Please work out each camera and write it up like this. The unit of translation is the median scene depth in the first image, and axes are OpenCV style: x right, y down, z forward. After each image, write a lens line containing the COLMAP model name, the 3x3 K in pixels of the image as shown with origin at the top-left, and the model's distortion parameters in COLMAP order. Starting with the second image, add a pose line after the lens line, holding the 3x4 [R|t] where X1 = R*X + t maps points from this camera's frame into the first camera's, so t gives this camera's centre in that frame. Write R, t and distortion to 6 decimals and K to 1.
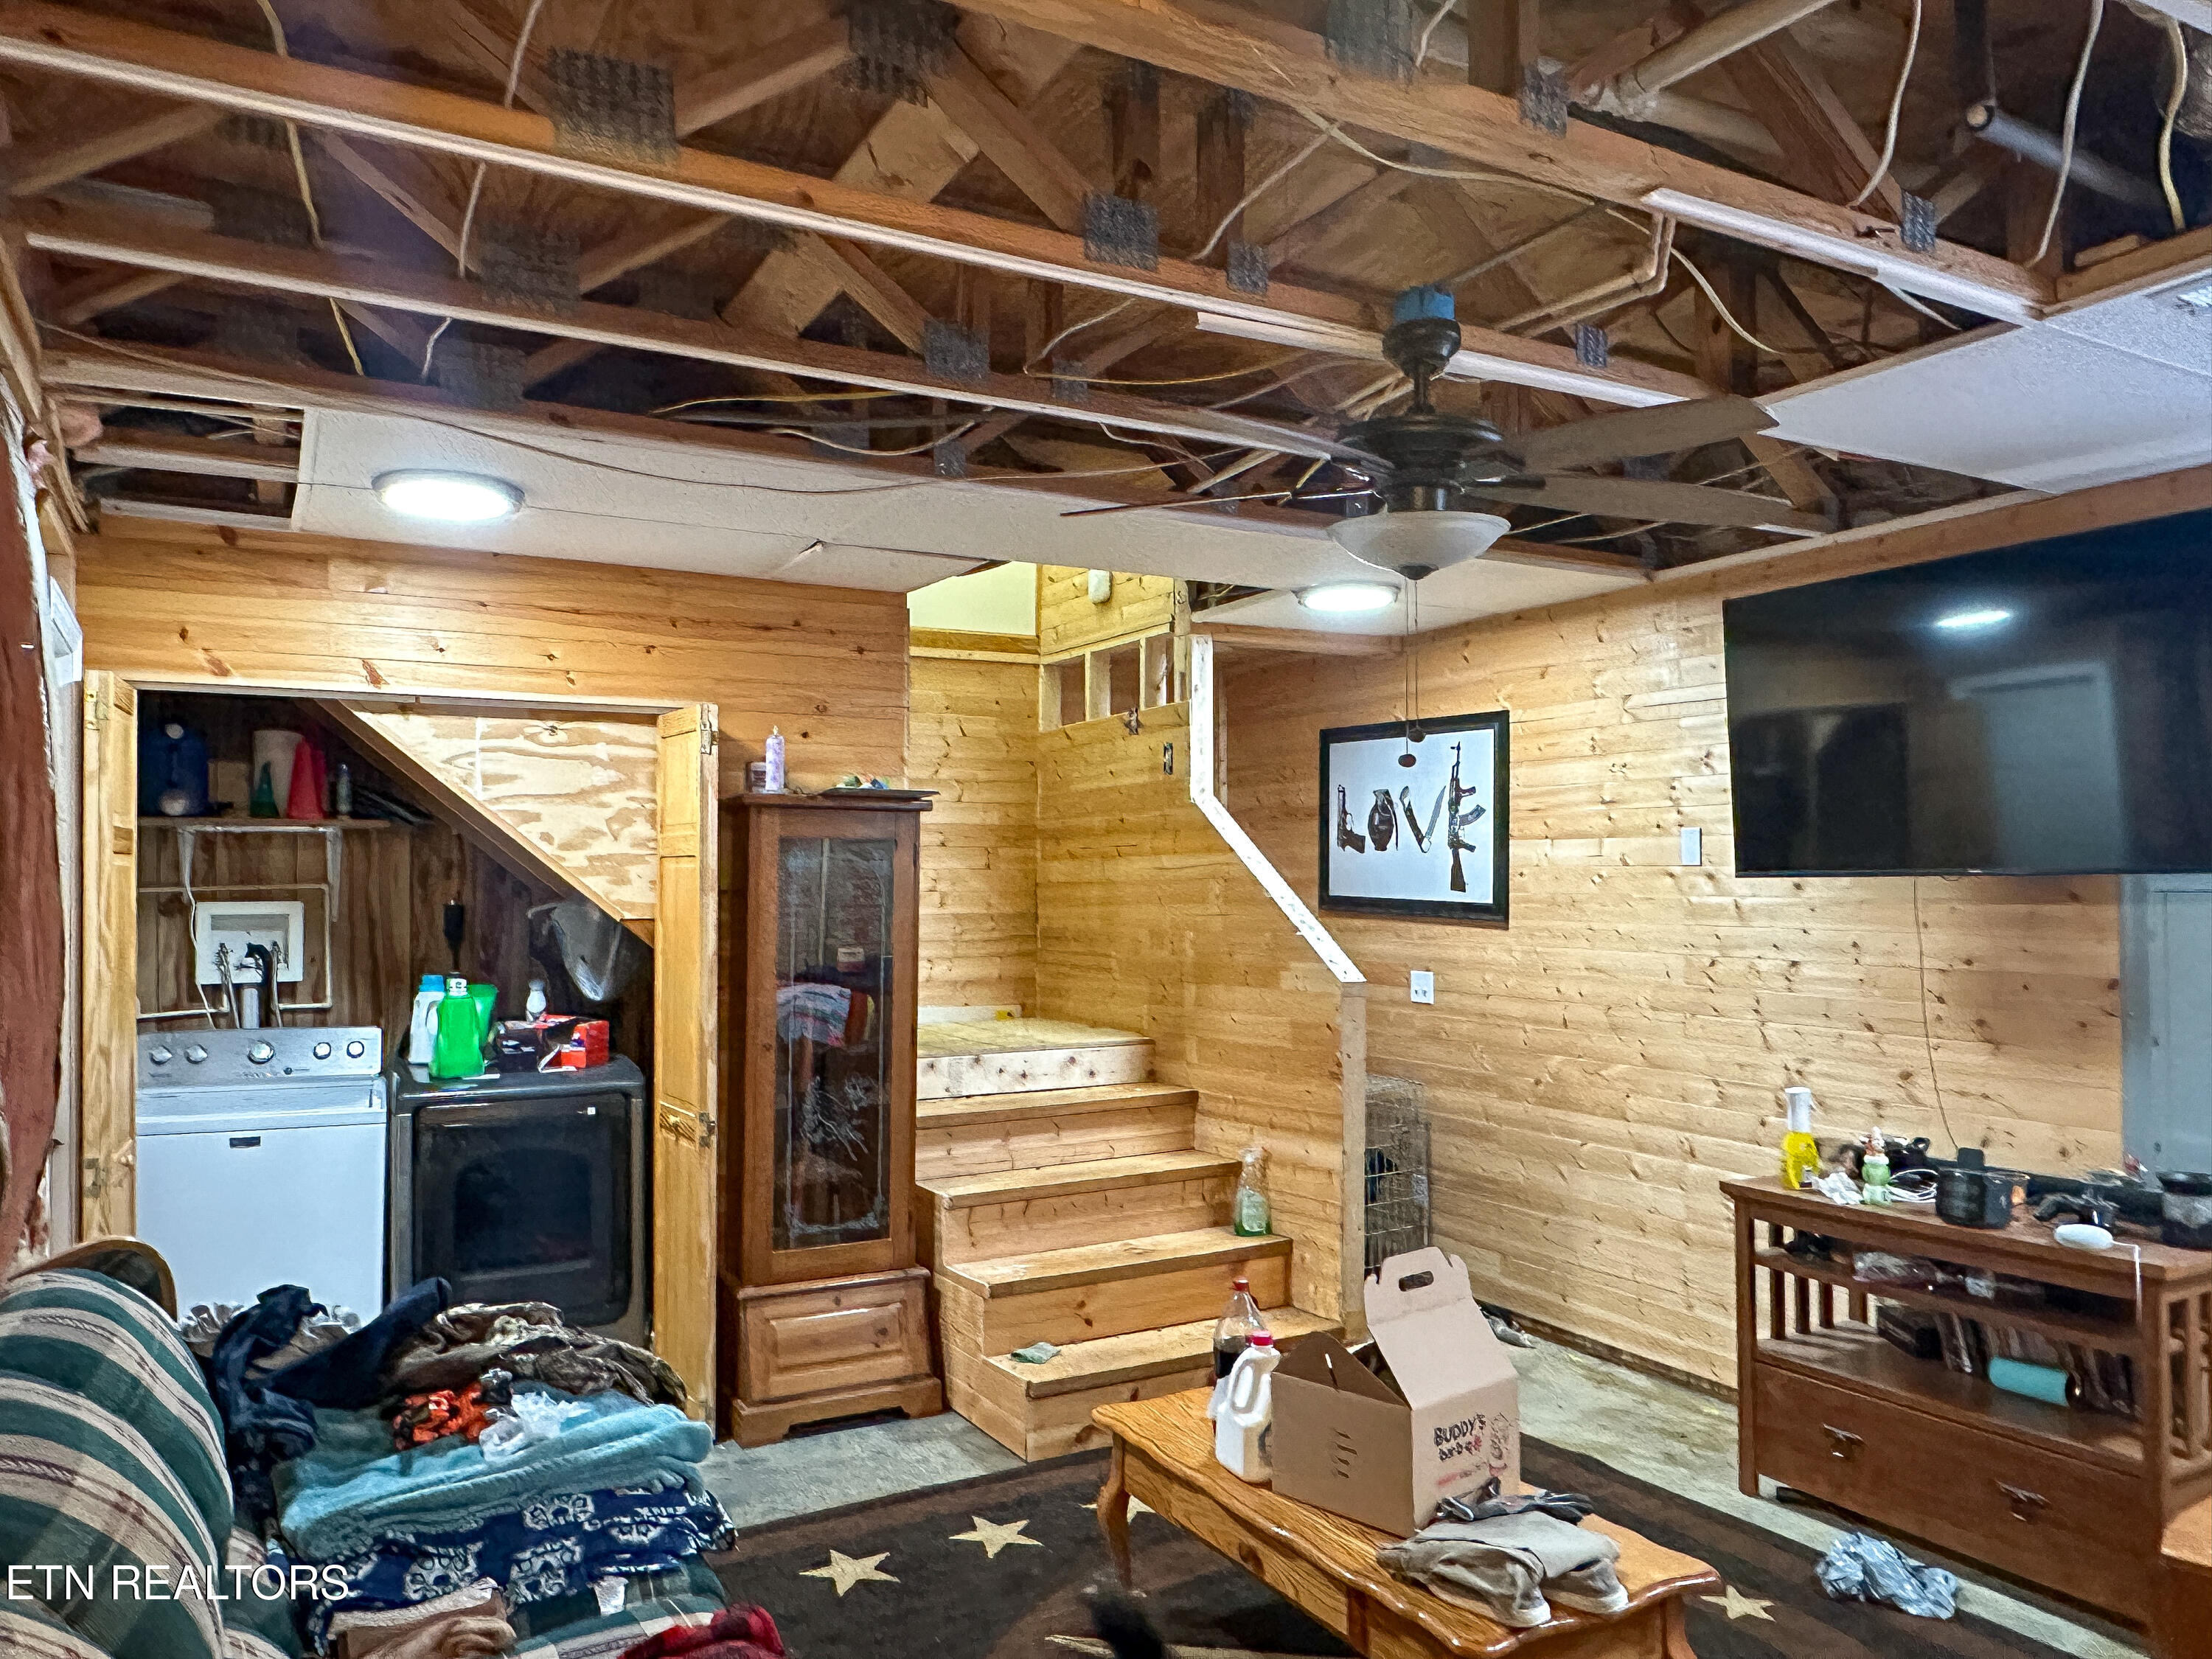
lens RADIAL K [[1547.7, 0, 1103.5], [0, 1547.7, 862.7], [0, 0, 1]] dist [-0.005759, -0.001459]
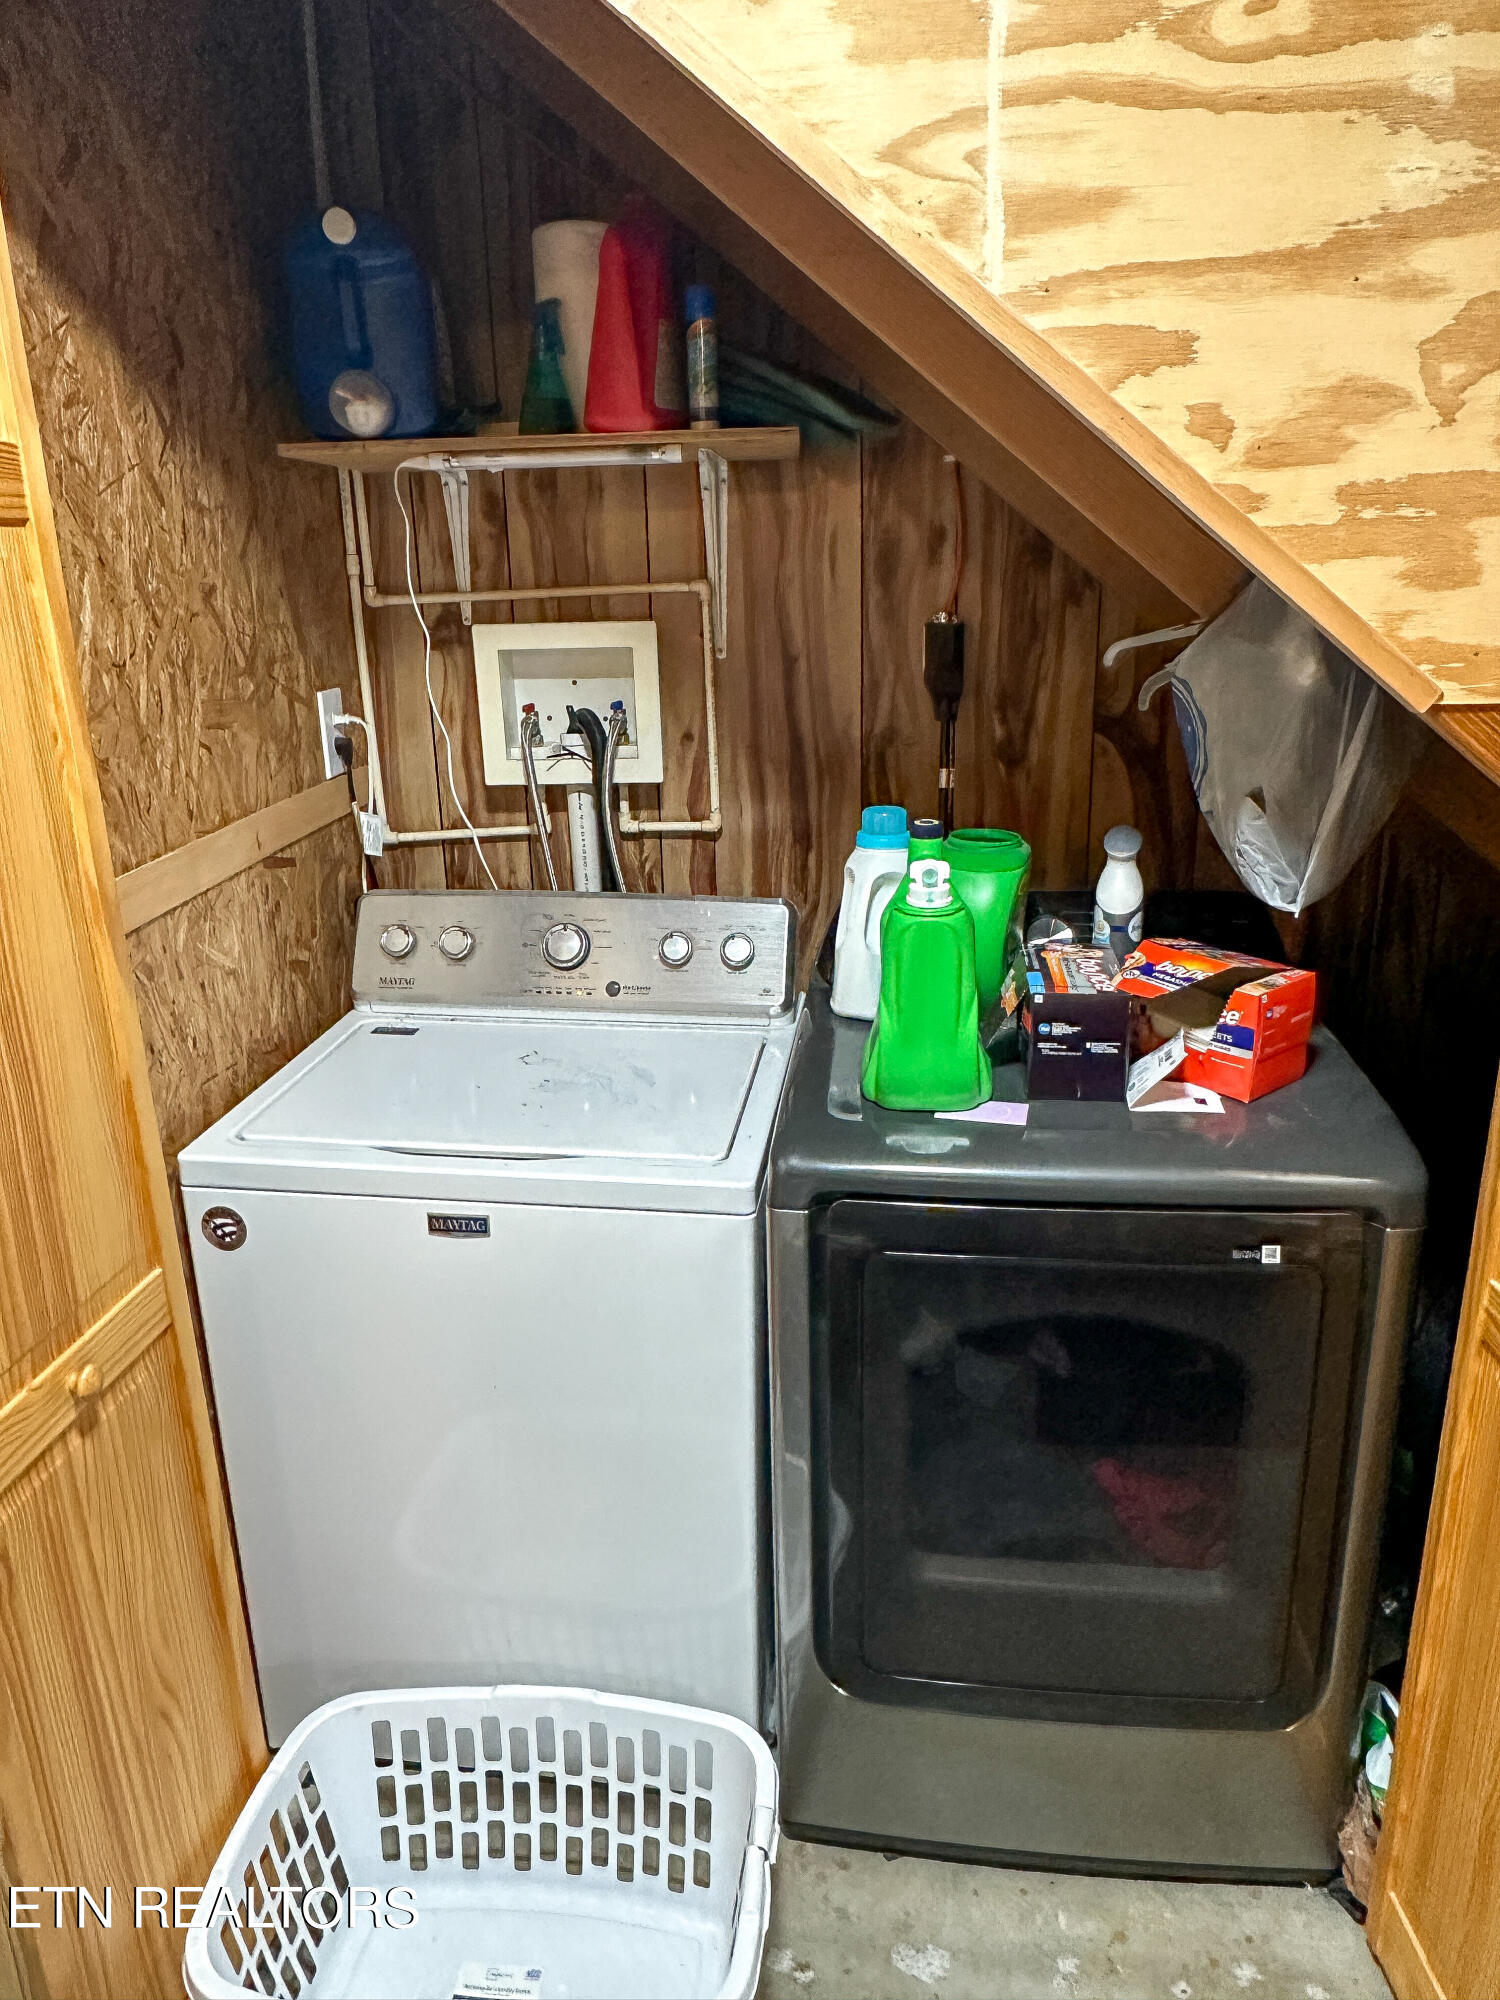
lens RADIAL K [[1399.4, 0, 750.0], [0, 1399.4, 1000.0], [0, 0, 1]] dist [-0.005759, -0.001459]
pose [[0.848116, 0.141272, -0.510629, -0.263593], [0.027933, 0.950531, 0.309370, 0.003045], [0.529074, -0.276645, 0.802215, 0.662433]]
